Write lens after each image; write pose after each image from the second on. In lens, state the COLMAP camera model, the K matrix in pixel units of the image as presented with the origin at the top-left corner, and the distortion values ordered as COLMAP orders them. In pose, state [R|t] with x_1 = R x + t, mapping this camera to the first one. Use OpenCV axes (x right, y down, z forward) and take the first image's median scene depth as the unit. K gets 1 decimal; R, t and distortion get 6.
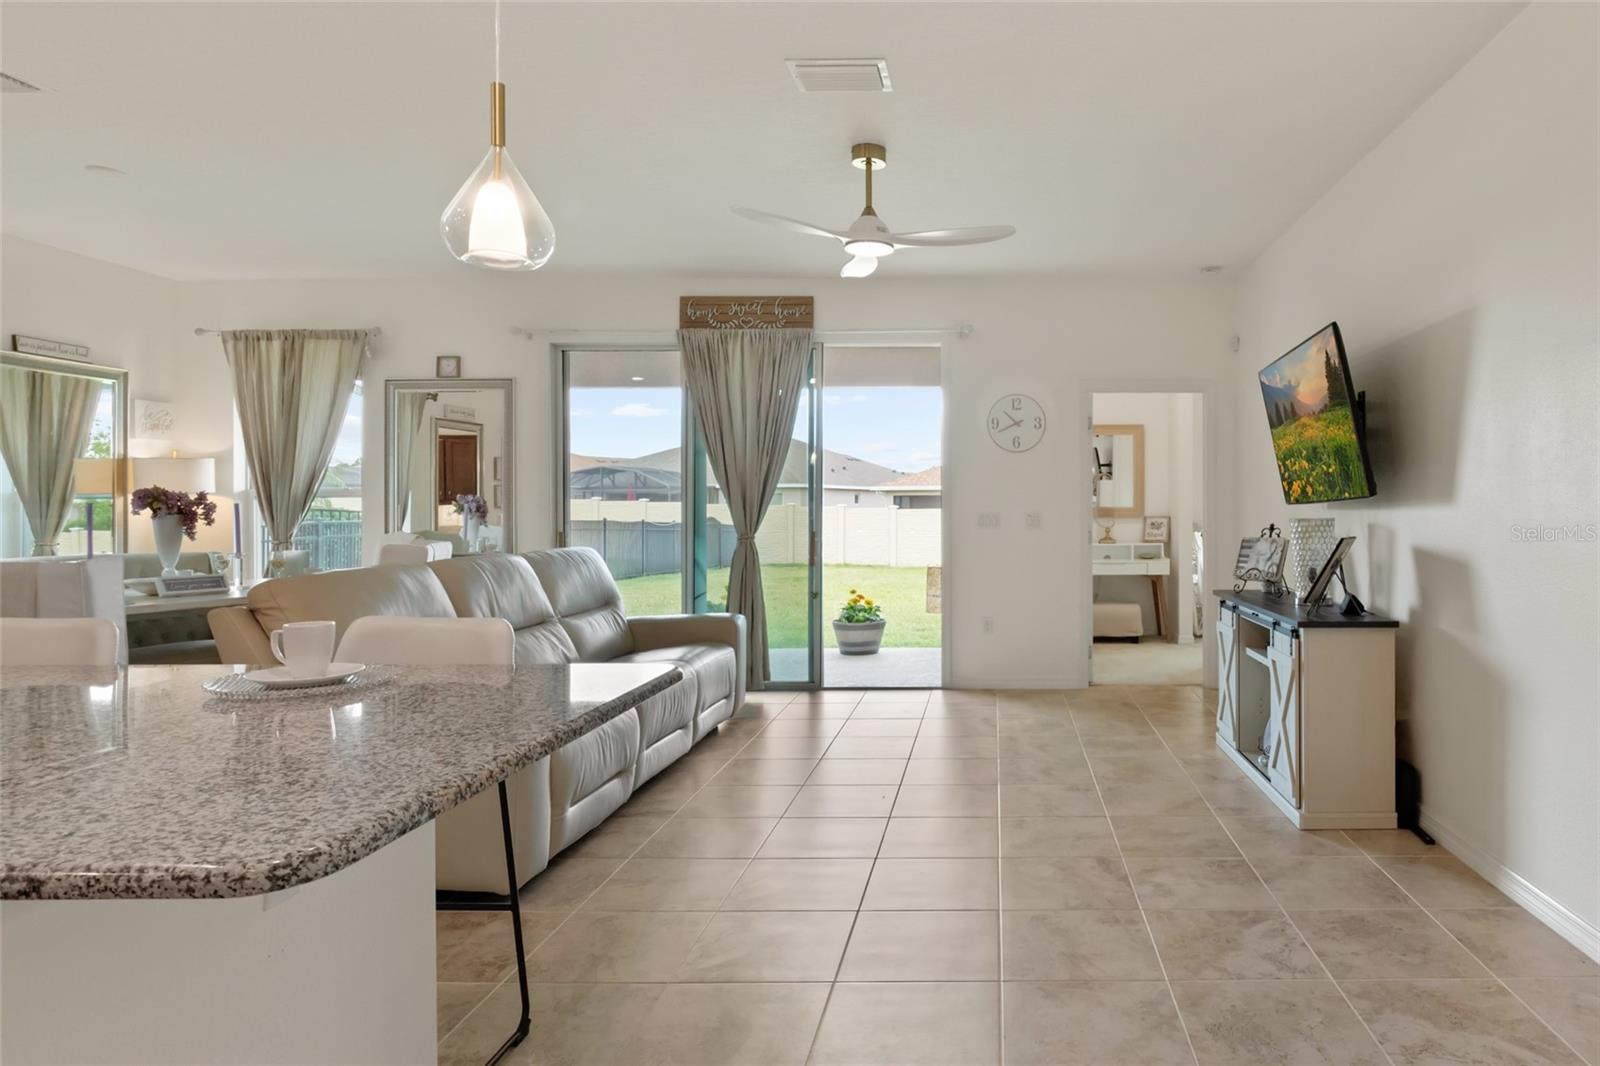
lens RADIAL K [[946.4, 0, 995.5], [0, 946.4, 508.5], [0, 0, 1]] dist [0.000407, -0.001169]
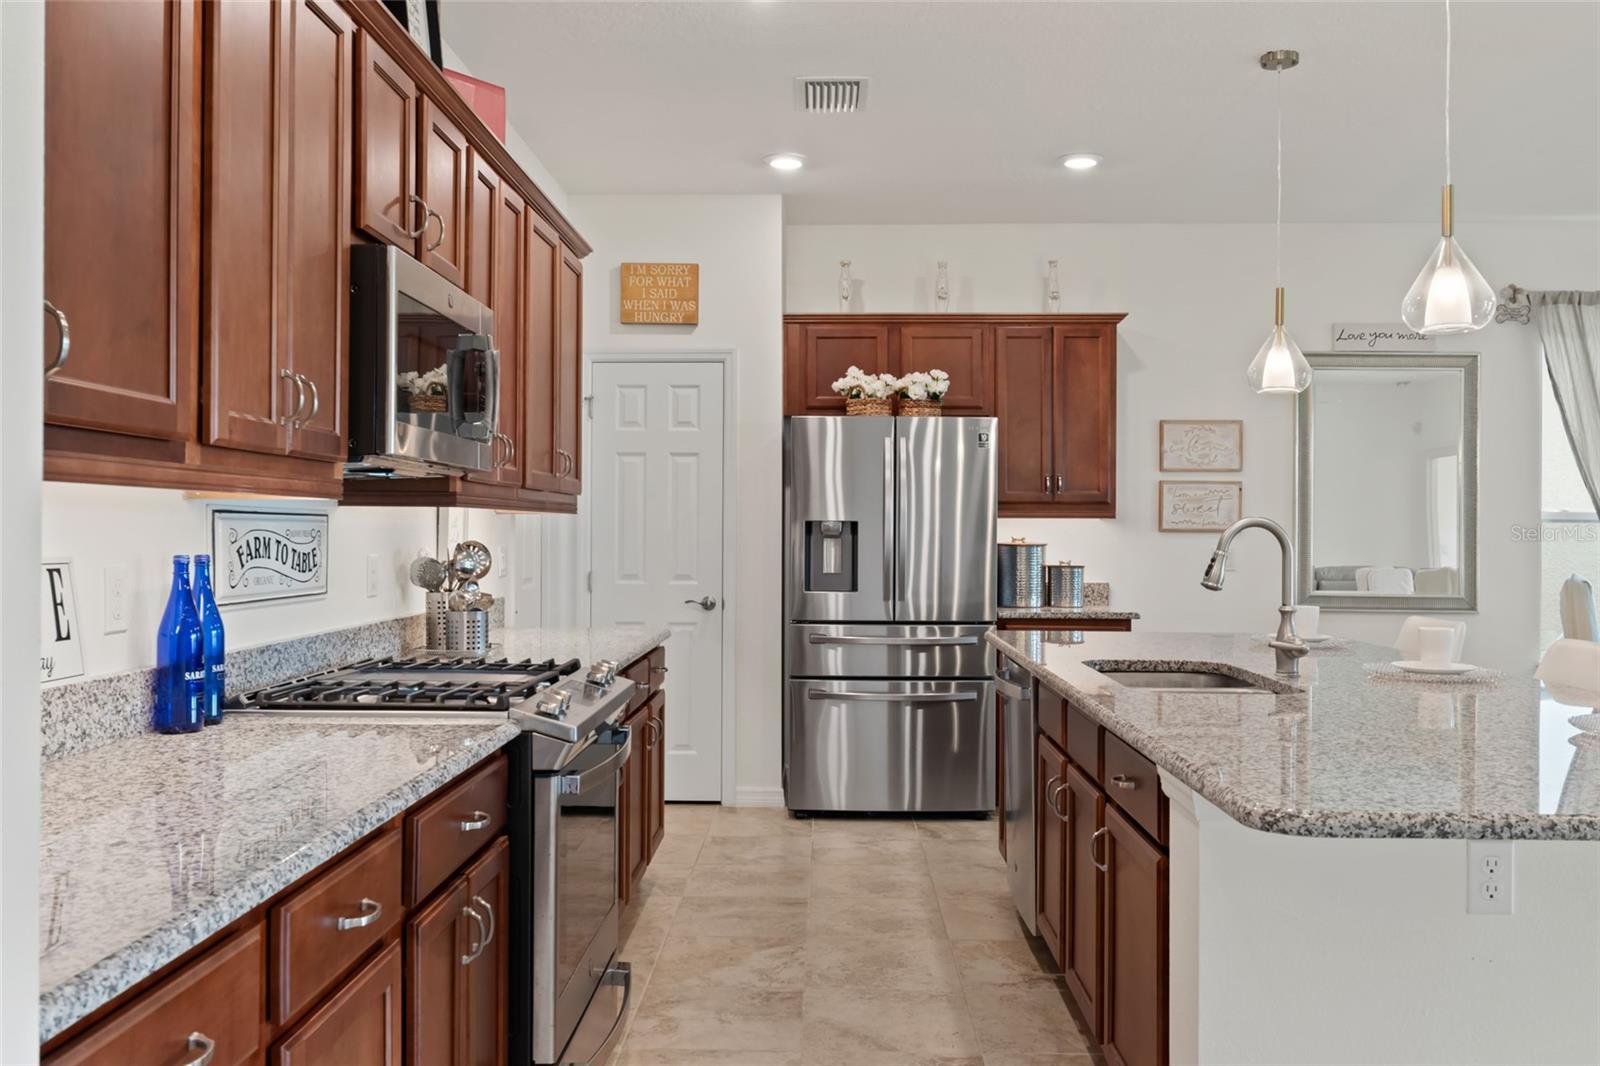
lens RADIAL K [[1302.3, 0, 795.7], [0, 1302.3, 529.0], [0, 0, 1]] dist [-0.000756, -0.004666]
pose [[-0.028345, 0.002274, -0.999596, 0.153343], [-0.009875, 0.999948, 0.002555, -0.001252], [0.999549, 0.009944, -0.028321, 0.059409]]
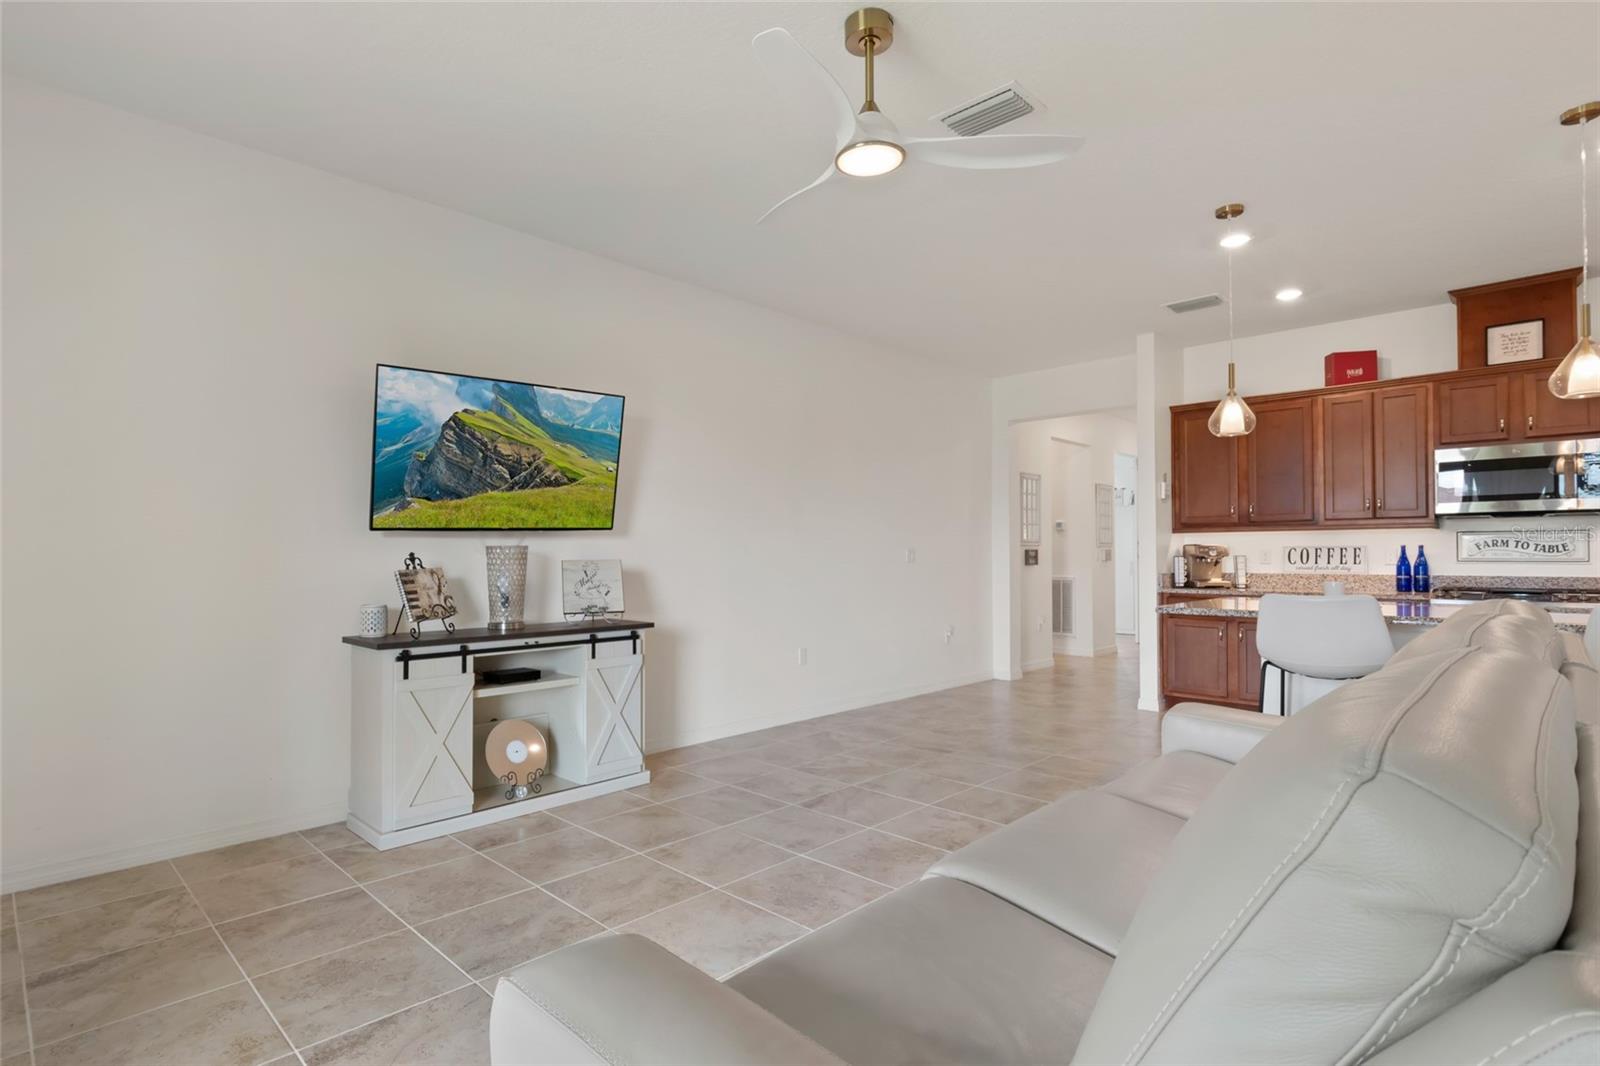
lens RADIAL K [[799.6, 0, 740.9], [0, 799.6, 544.8], [0, 0, 1]] dist [-0.003610, 0.000689]
pose [[-0.696681, 0.013249, 0.717259, -0.321778], [0.006088, 0.999903, -0.012557, 0.014832], [-0.717355, -0.004381, -0.696694, 0.965259]]
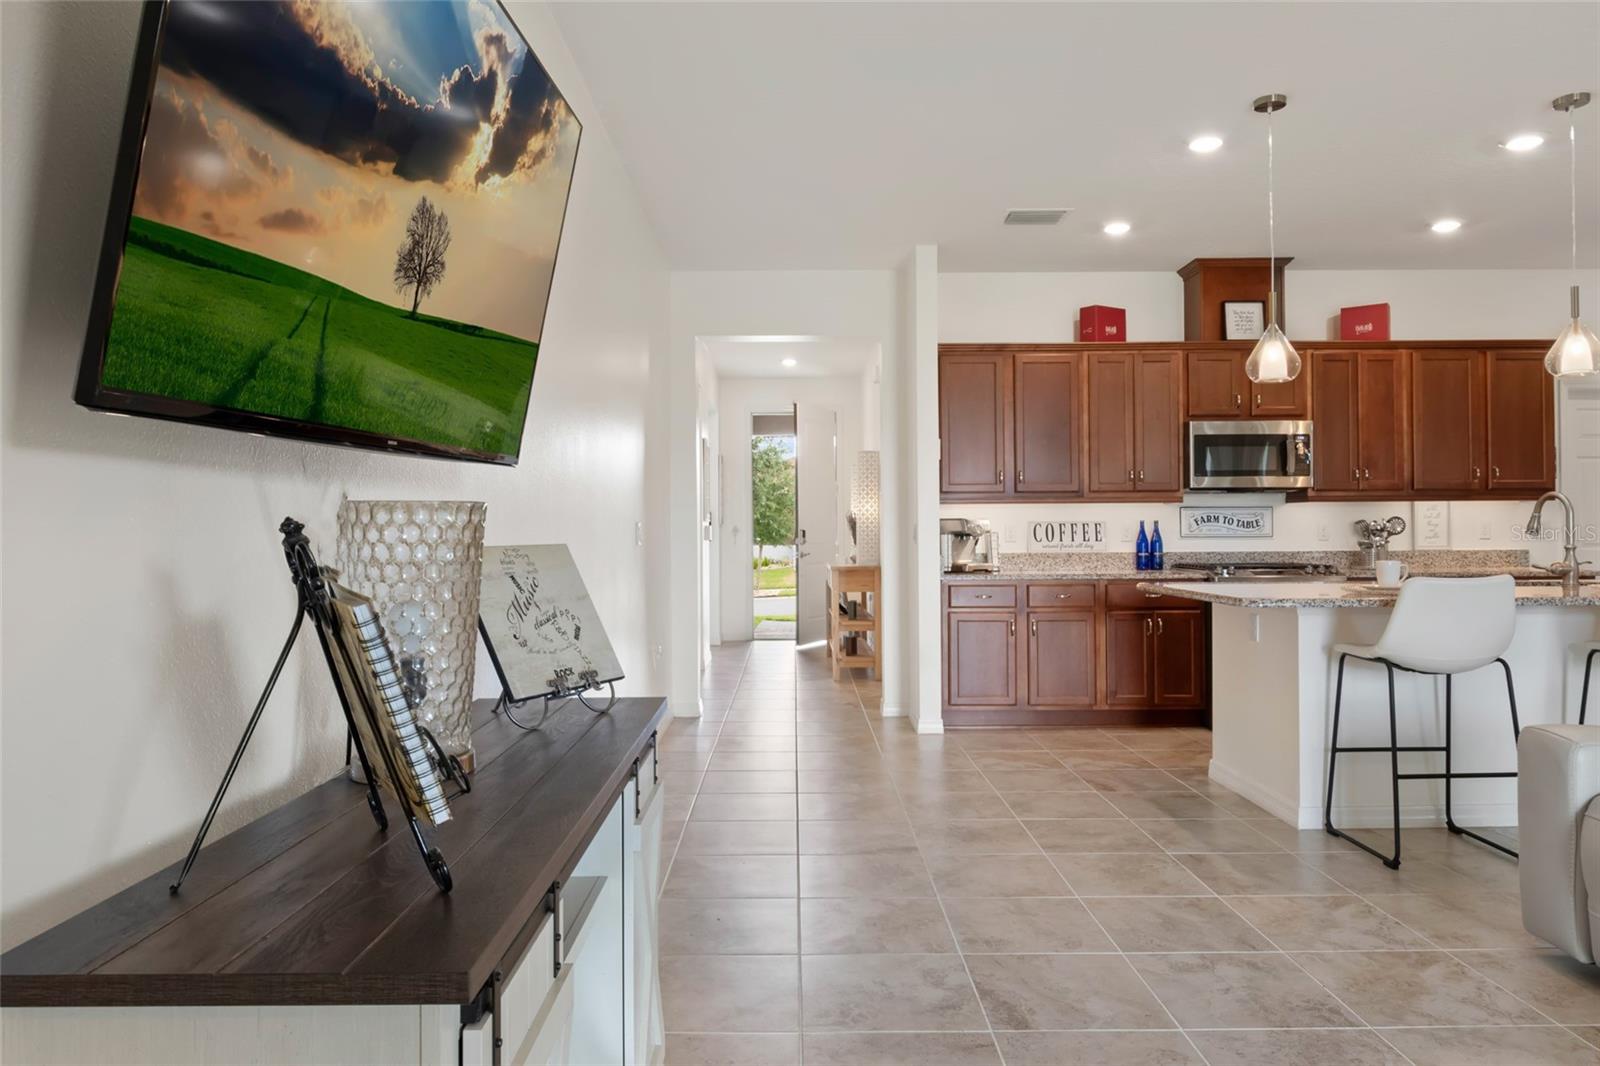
lens RADIAL K [[1045.0, 0, 791.8], [0, 1045.0, 519.7], [0, 0, 1]] dist [-0.000727, -0.007516]
pose [[-0.999967, 0.008080, 0.000866, 0.141154], [0.008073, 0.999937, -0.007766, 0.013340], [-0.000929, -0.007759, -0.999969, 0.913329]]
